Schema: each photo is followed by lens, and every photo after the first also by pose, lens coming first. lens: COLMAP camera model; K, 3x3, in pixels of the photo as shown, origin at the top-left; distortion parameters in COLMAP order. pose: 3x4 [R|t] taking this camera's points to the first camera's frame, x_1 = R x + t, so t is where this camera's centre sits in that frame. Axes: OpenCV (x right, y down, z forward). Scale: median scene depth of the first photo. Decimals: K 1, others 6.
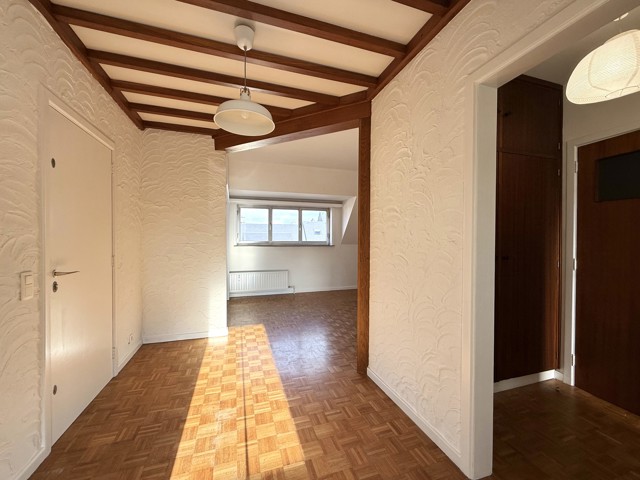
lens RADIAL K [[255.9, 0, 318.5], [0, 255.9, 241.9], [0, 0, 1]] dist [-0.001304, -0.000105]
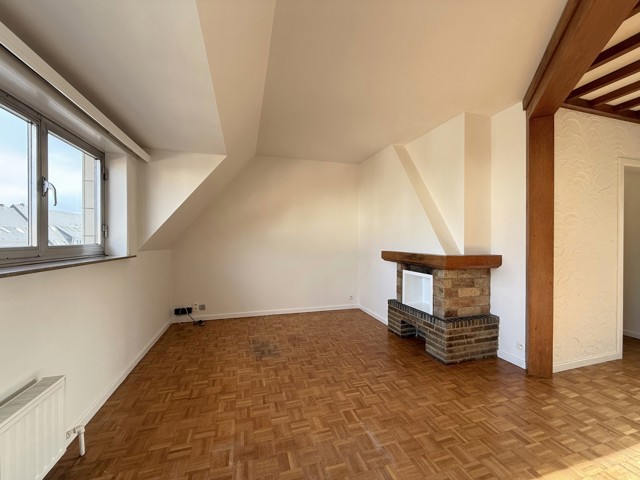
lens RADIAL K [[255.9, 0, 318.5], [0, 255.9, 241.9], [0, 0, 1]] dist [-0.001304, -0.000105]
pose [[0.036965, -0.009651, 0.999270, -1.028595], [0.010708, 0.999900, 0.009261, -0.025794], [-0.999259, 0.010358, 0.037064, 2.267026]]
